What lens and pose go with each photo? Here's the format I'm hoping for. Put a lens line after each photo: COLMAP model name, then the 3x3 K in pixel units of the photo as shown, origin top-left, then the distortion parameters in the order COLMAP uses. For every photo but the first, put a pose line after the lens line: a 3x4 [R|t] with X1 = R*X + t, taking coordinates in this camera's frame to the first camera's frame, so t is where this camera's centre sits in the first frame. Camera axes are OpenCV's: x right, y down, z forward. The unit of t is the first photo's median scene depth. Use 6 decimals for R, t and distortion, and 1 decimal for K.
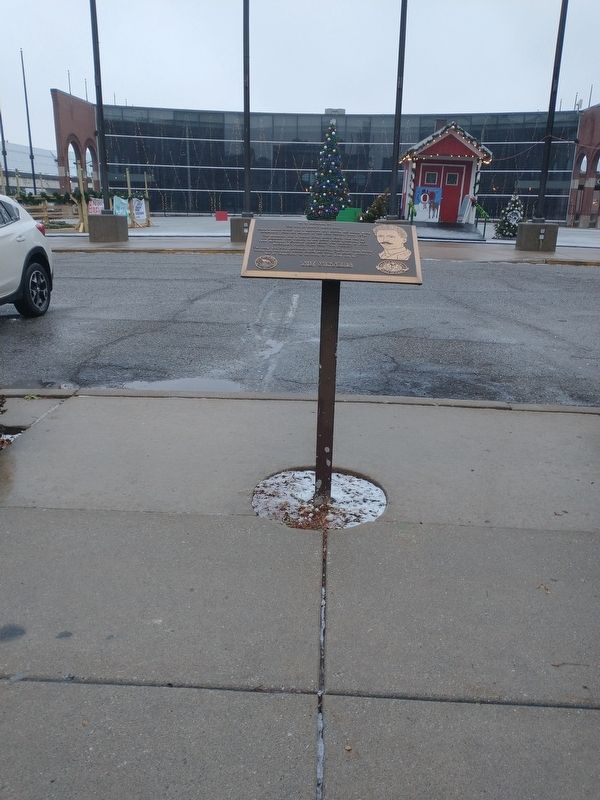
lens RADIAL K [[658.4, 0, 299.4], [0, 658.4, 400.1], [0, 0, 1]] dist [-0.039122, -0.000243]
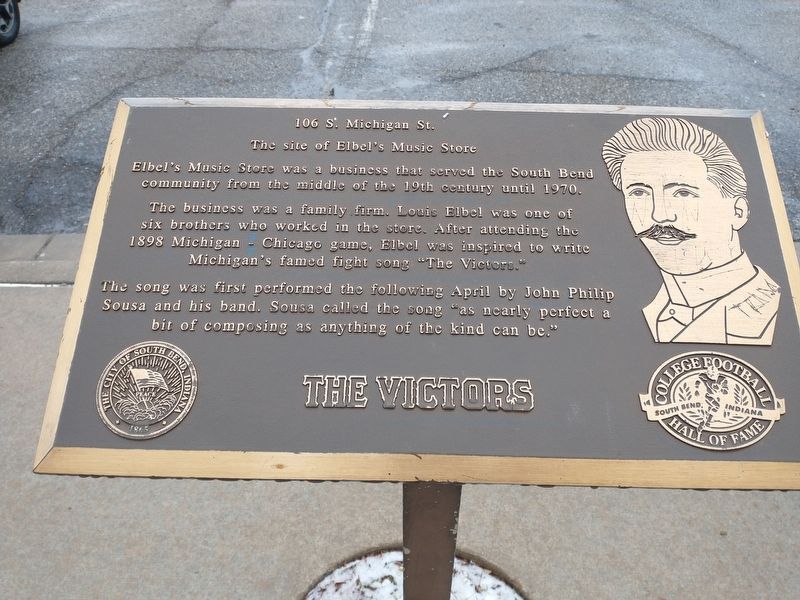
lens RADIAL K [[658.4, 0, 401.1], [0, 658.4, 299.5], [0, 0, 1]] dist [-0.039122, -0.000243]
pose [[0.999444, -0.033341, -0.000043, 0.012928], [0.031260, 0.936622, 0.348945, -0.109042], [-0.011594, -0.348752, 0.937143, 0.278891]]
